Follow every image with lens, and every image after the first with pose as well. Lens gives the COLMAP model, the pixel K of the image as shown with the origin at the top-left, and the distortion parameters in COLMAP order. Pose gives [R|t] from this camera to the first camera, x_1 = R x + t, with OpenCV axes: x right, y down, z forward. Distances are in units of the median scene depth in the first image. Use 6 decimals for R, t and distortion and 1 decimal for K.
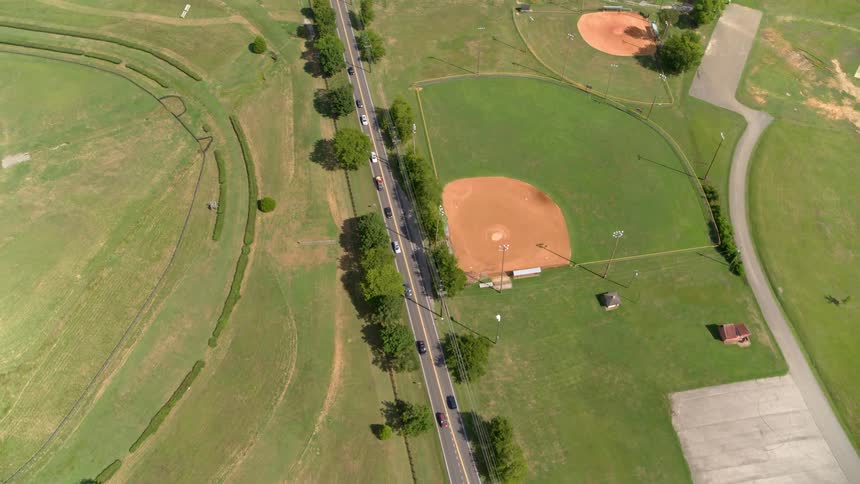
lens RADIAL K [[603.8, 0, 430.0], [0, 603.8, 242.0], [0, 0, 1]] dist [-0.109336, 0.067621]
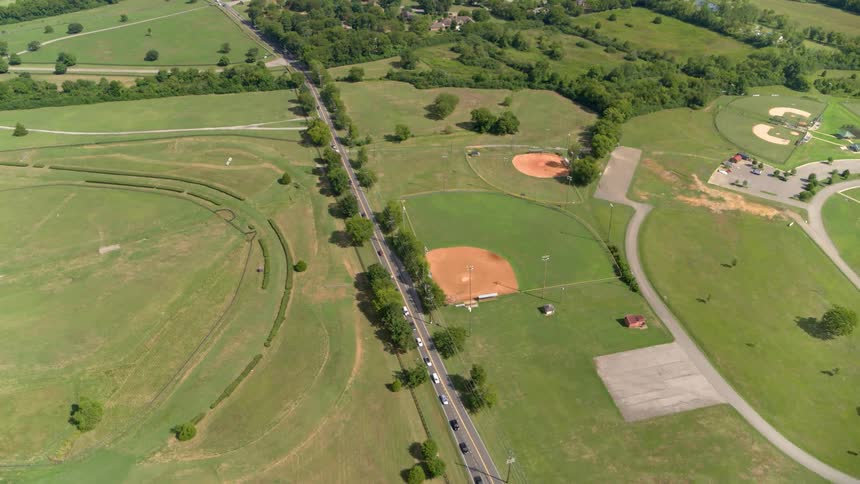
lens RADIAL K [[603.8, 0, 430.0], [0, 603.8, 242.0], [0, 0, 1]] dist [-0.109336, 0.067621]
pose [[0.997347, -0.038245, 0.061930, -0.055084], [0.057190, 0.938060, -0.341721, 0.379270], [-0.045025, 0.344356, 0.937759, -0.348123]]
